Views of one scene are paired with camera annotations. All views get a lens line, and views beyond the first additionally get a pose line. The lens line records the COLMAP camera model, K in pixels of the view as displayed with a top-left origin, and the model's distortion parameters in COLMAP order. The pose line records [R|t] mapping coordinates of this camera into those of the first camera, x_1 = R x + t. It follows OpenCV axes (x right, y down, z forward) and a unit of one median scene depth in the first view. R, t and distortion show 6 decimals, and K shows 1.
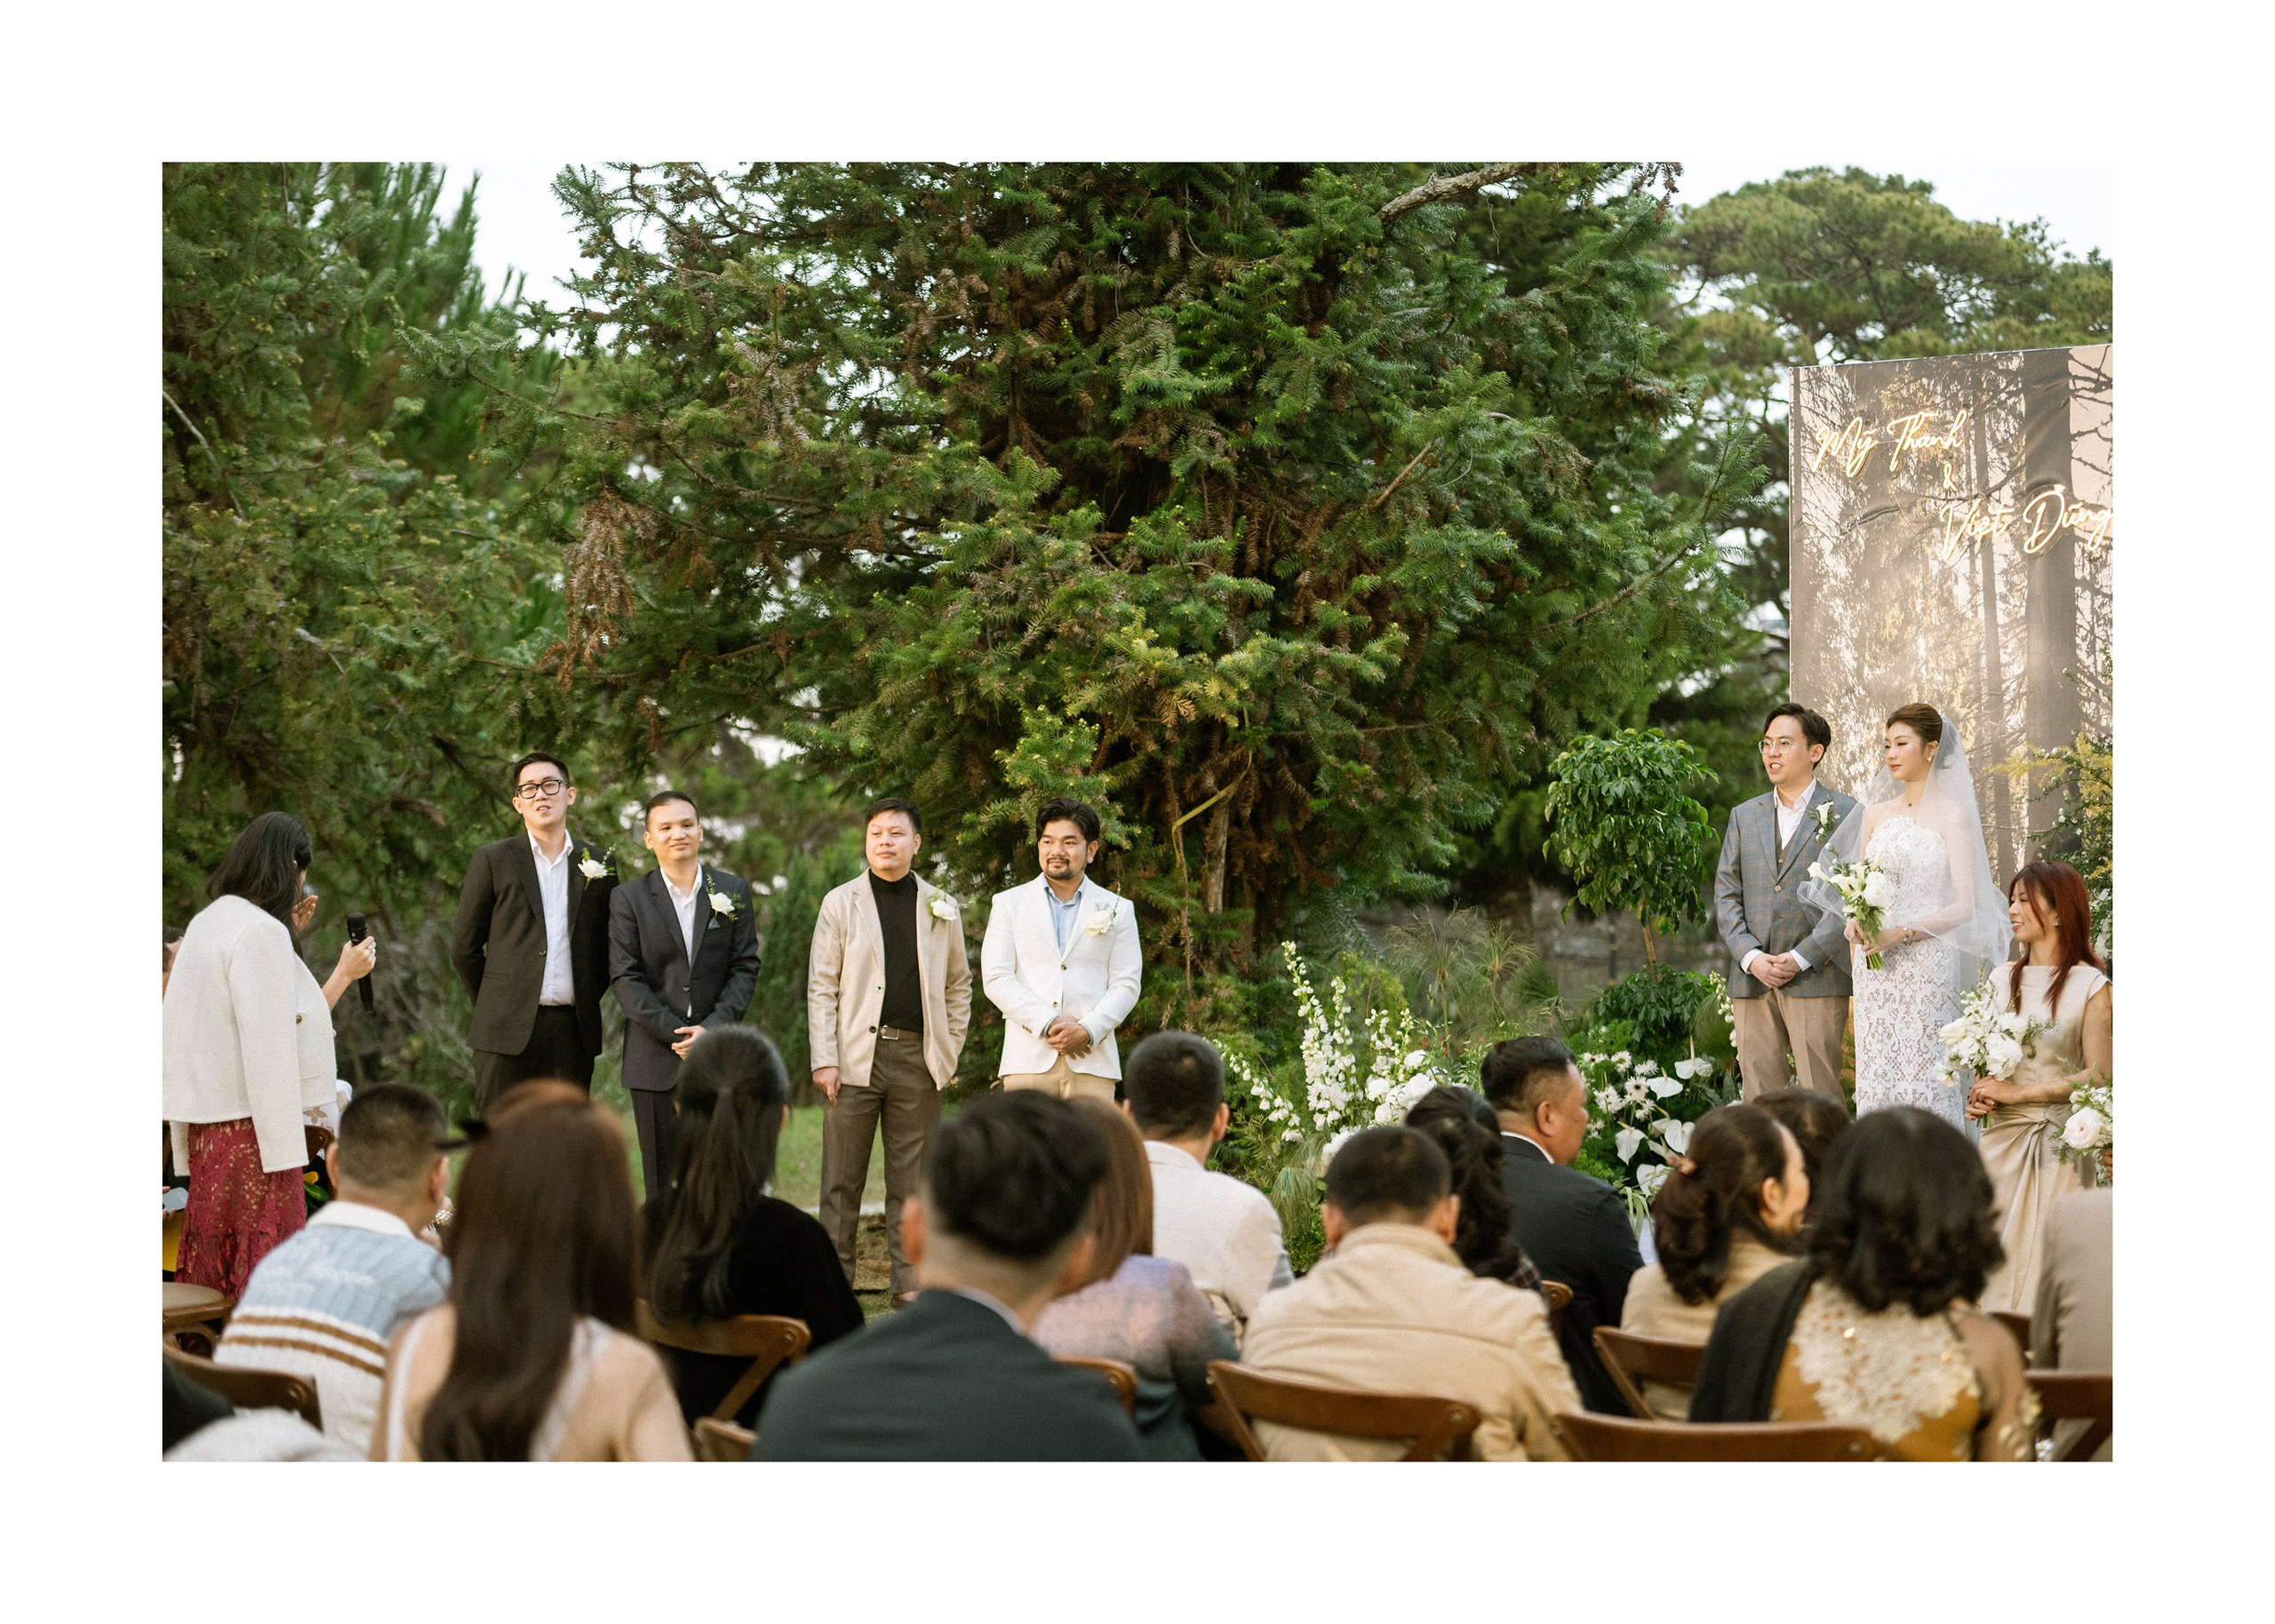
lens RADIAL K [[4177.8, 0, 1044.4], [0, 4177.8, 780.7], [0, 0, 1]] dist [-0.125291, 0.000000]
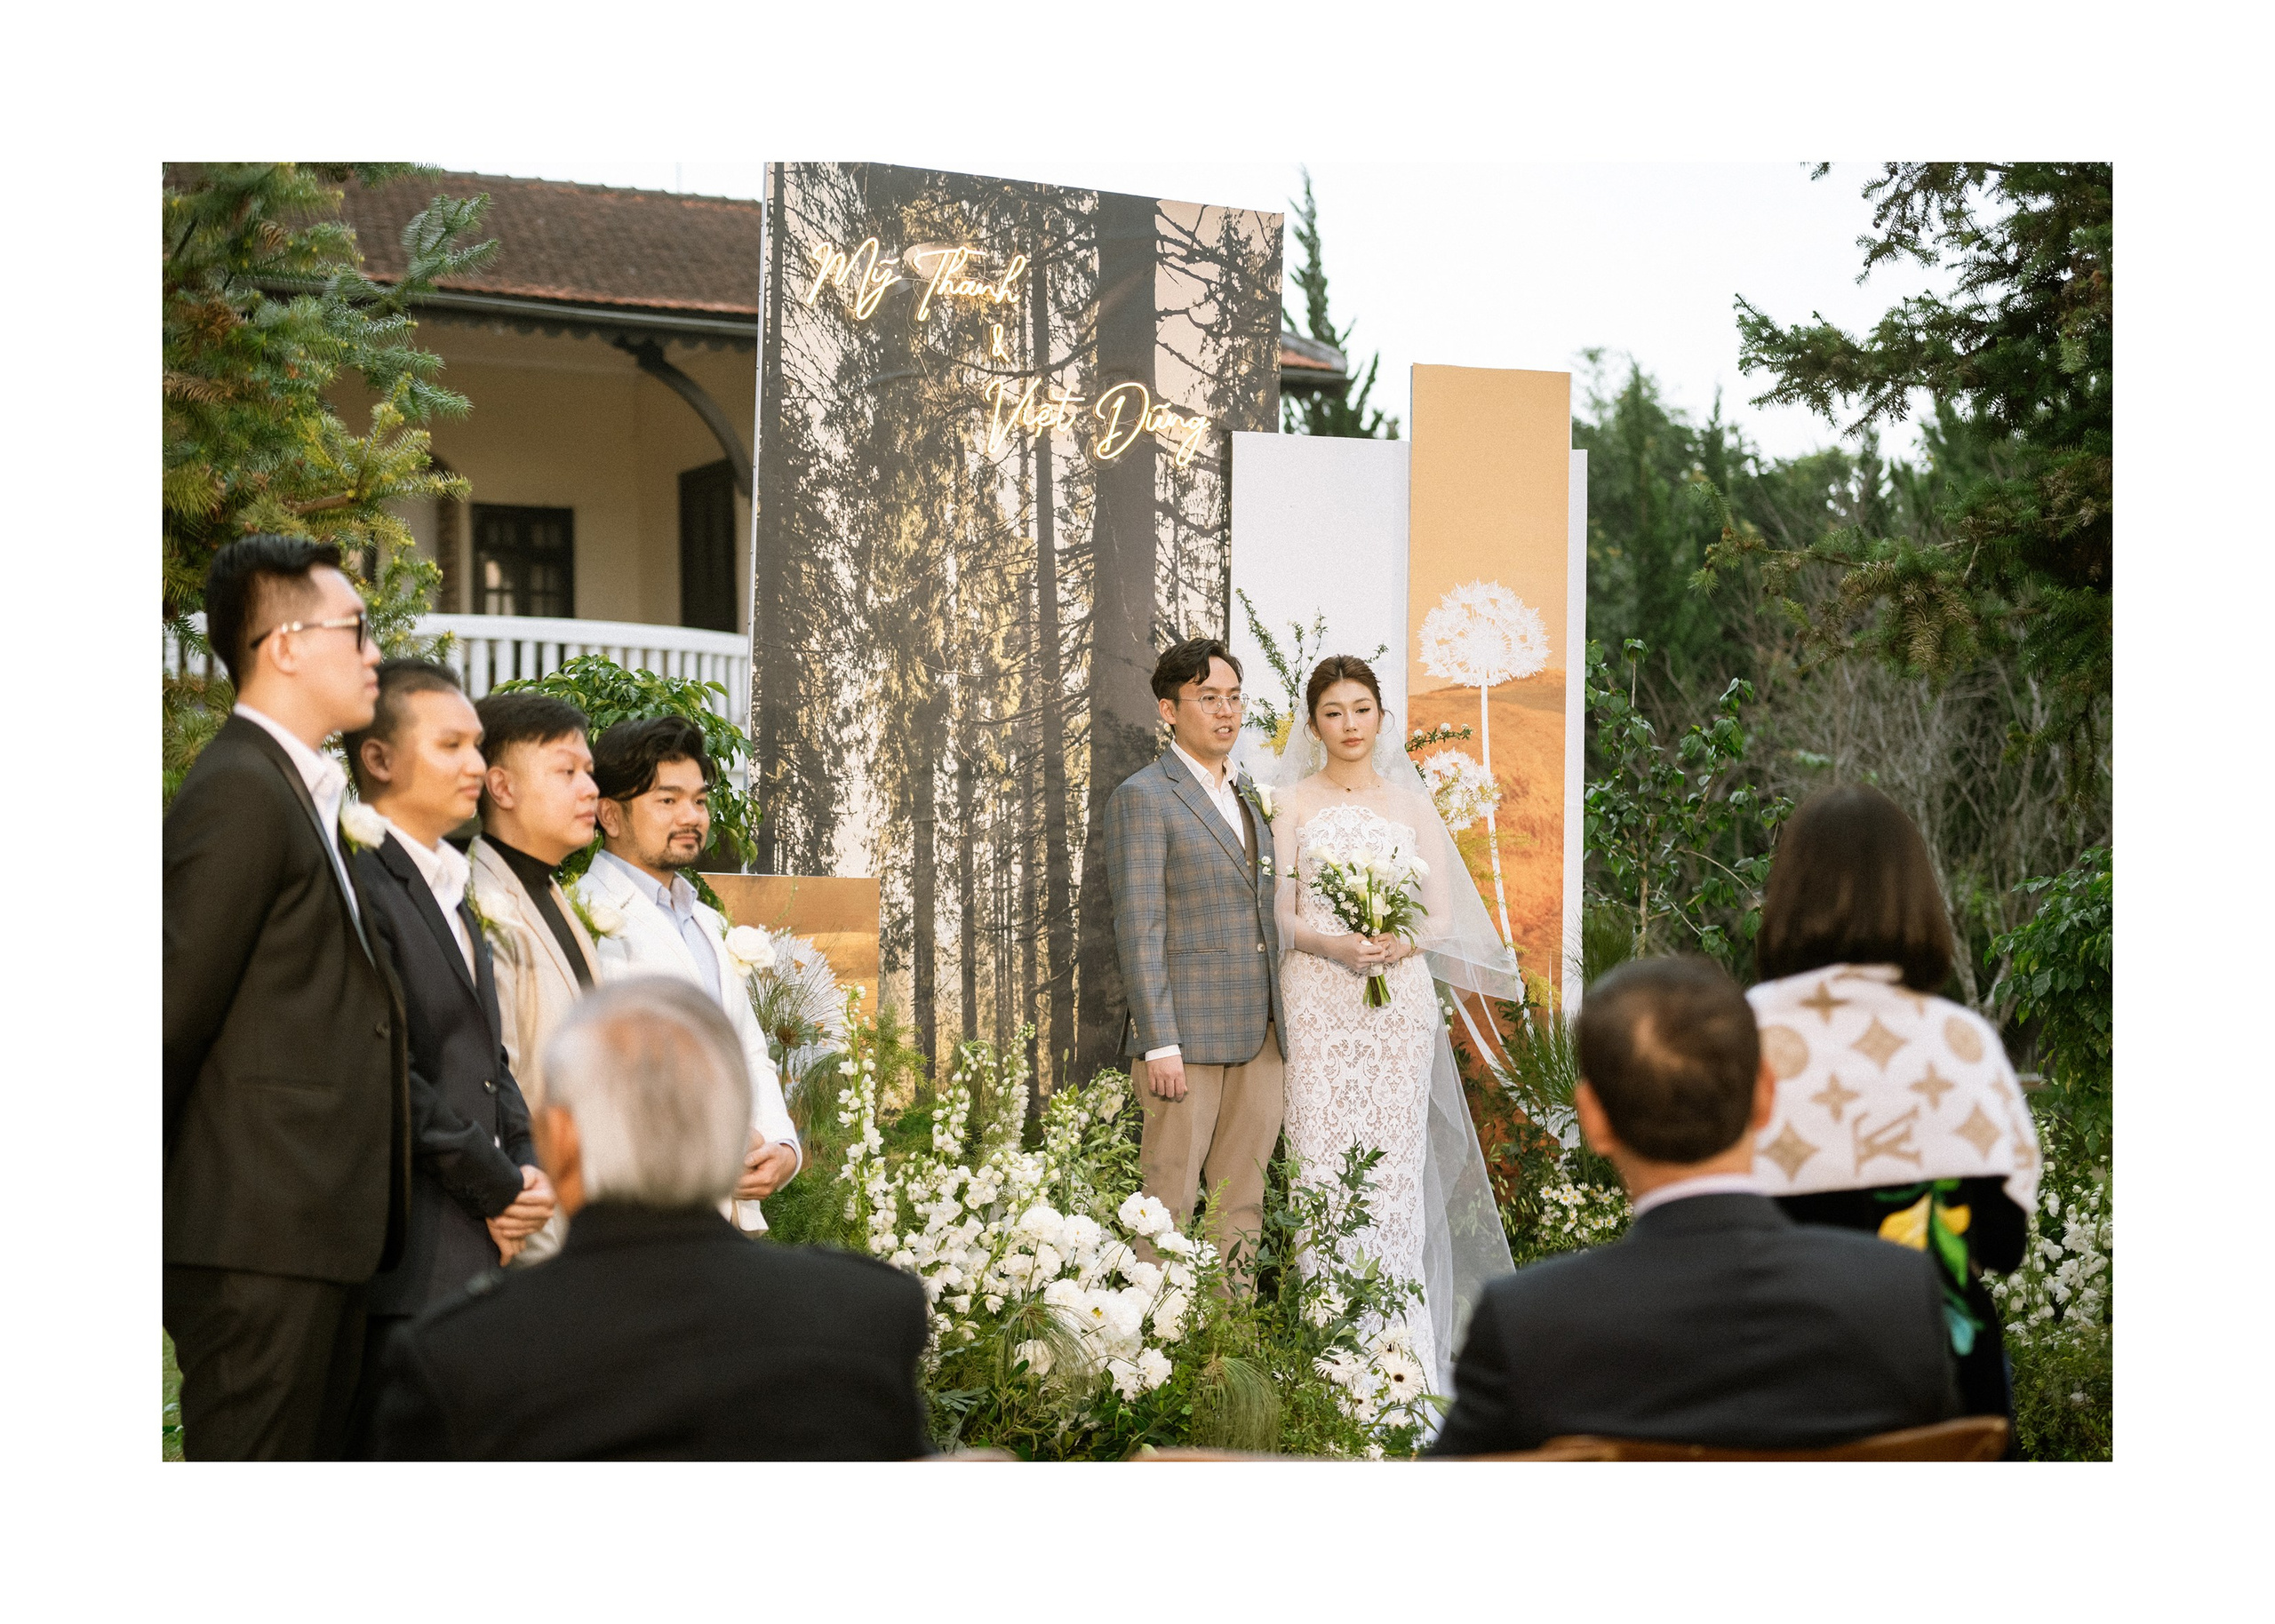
lens RADIAL K [[4177.8, 0, 1154.1], [0, 4177.8, 803.0], [0, 0, 1]] dist [-0.125291, 0.000000]
pose [[0.293294, 0.033070, 0.955450, -0.475030], [-0.026744, 0.999294, -0.026378, 0.026806], [-0.955648, -0.017817, 0.293971, 0.757487]]
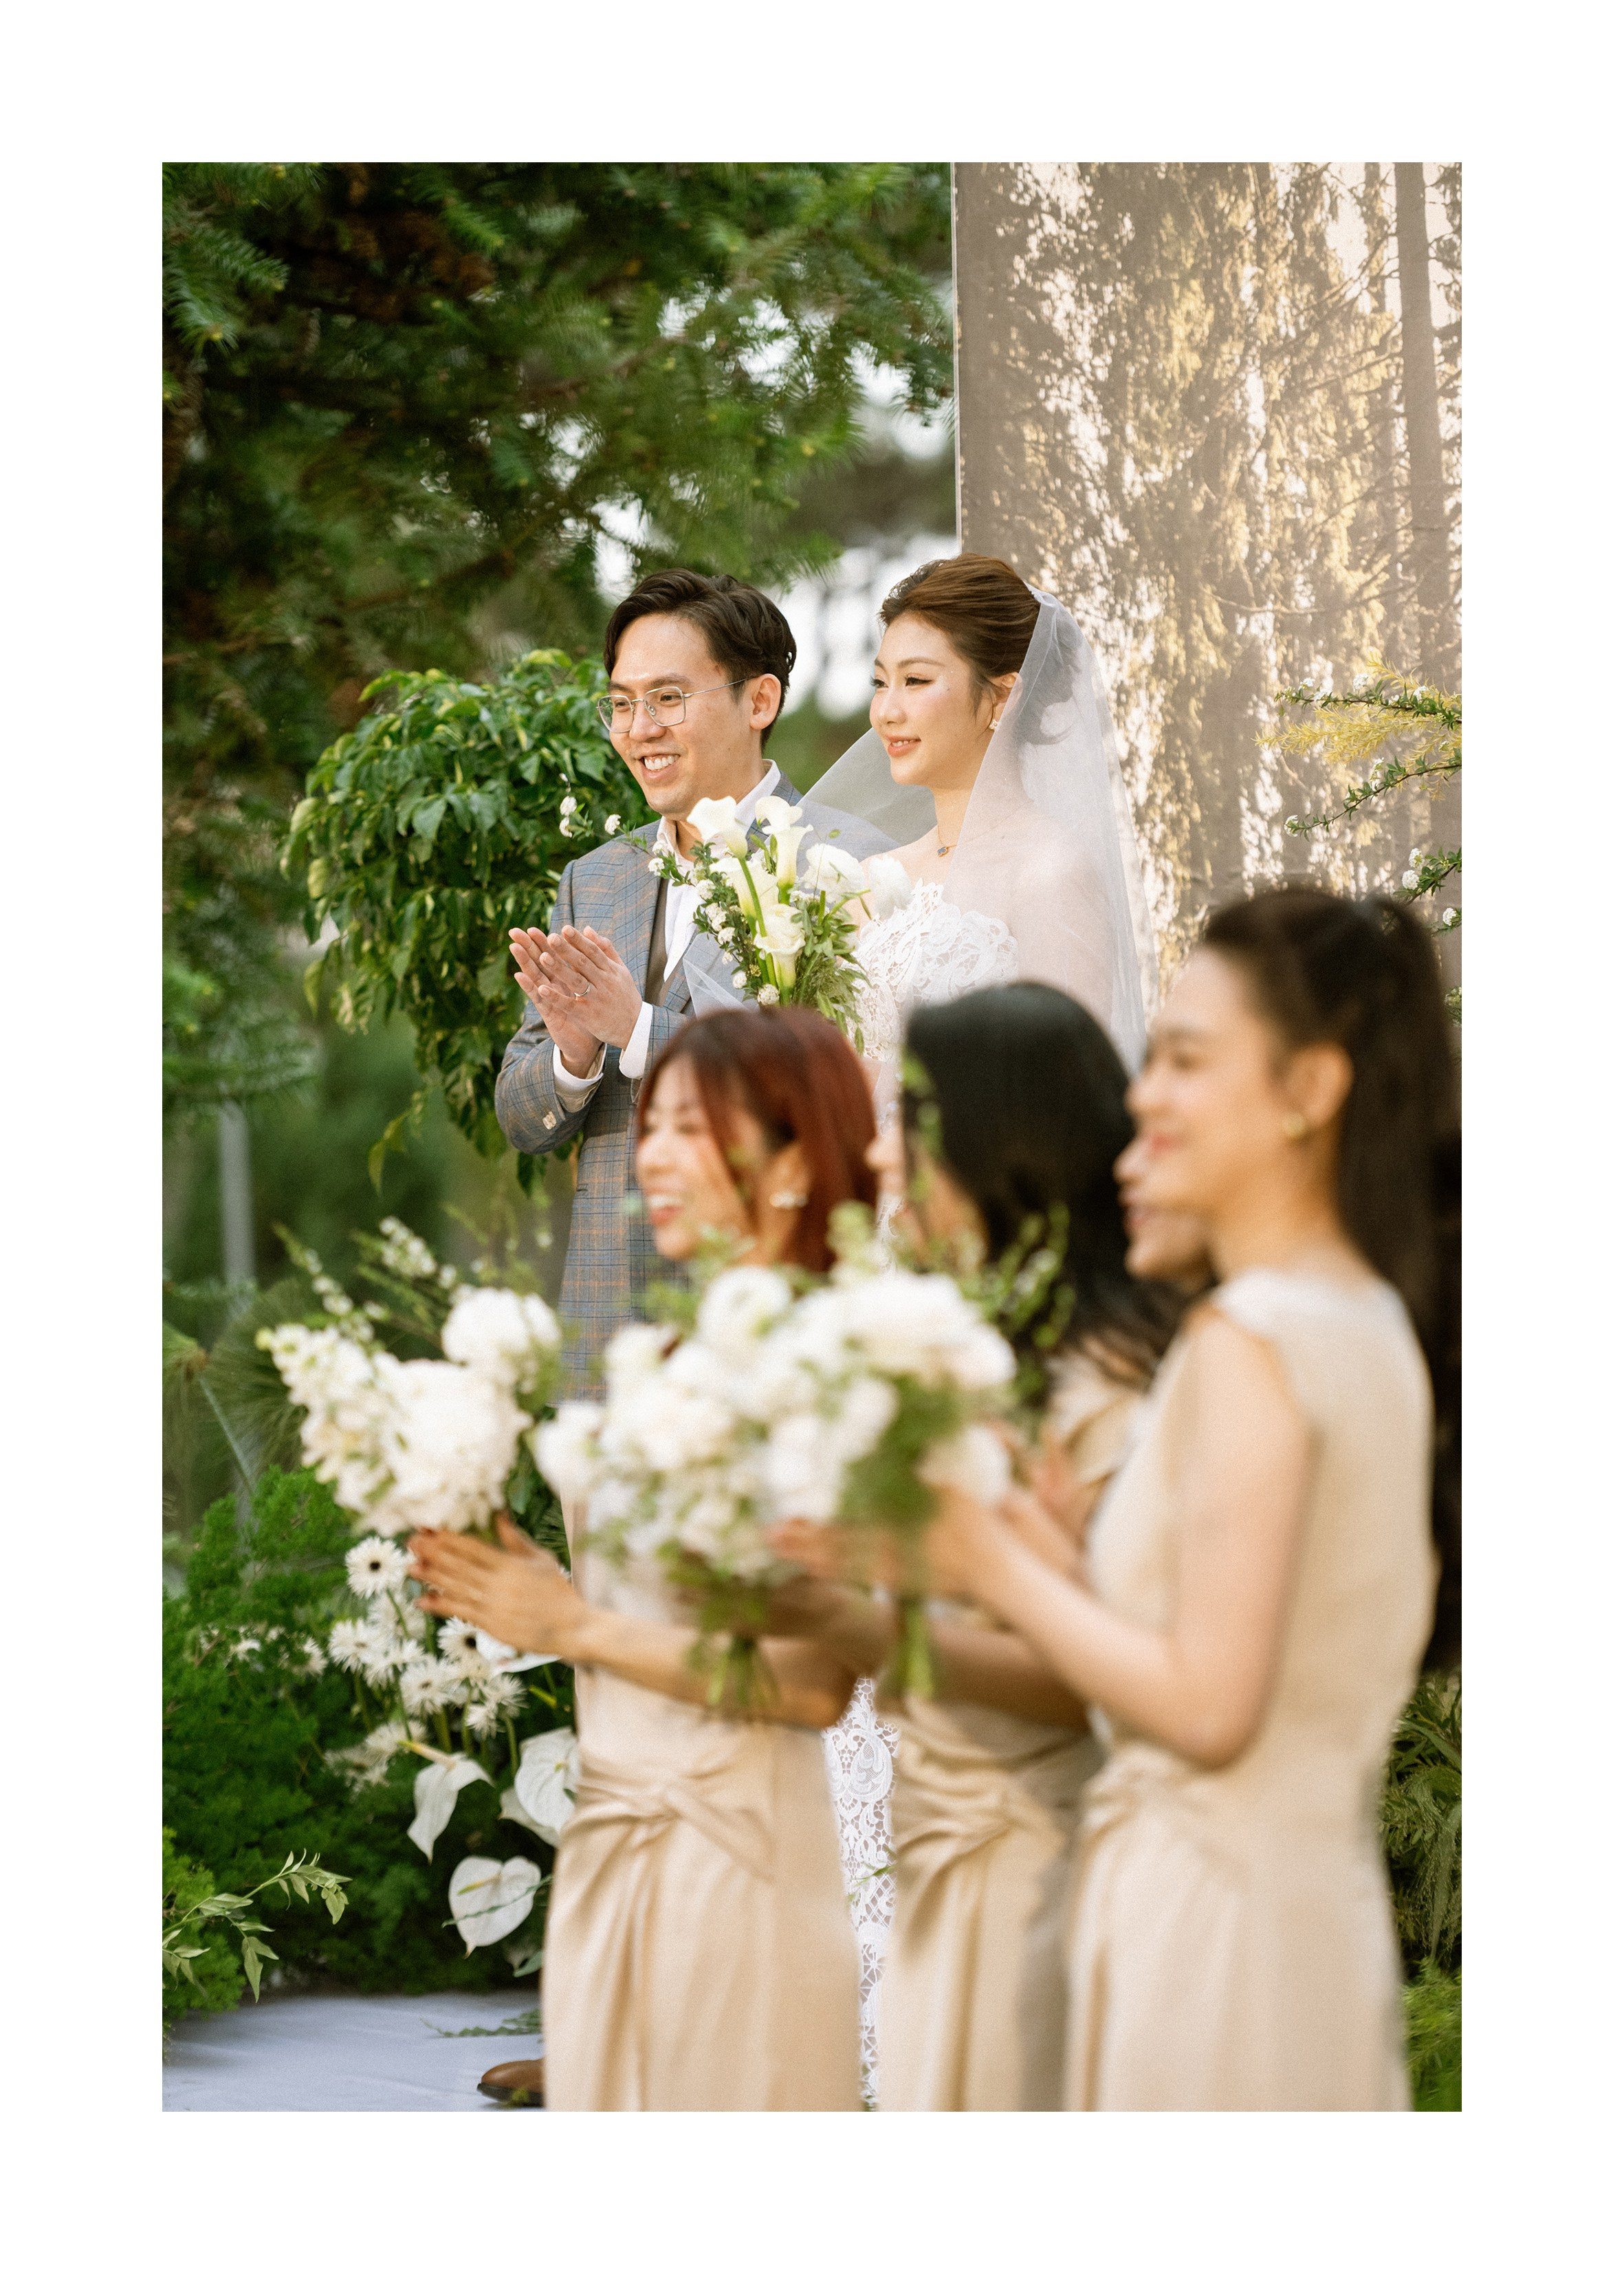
lens RADIAL K [[8839.7, 0, 806.1], [0, 8839.7, 1145.5], [0, 0, 1]] dist [0.257634, 0.000000]
pose [[0.996219, -0.014202, -0.085707, 0.238752], [0.017108, 0.999300, 0.033270, 0.005633], [0.085175, -0.034611, 0.995765, 0.240763]]
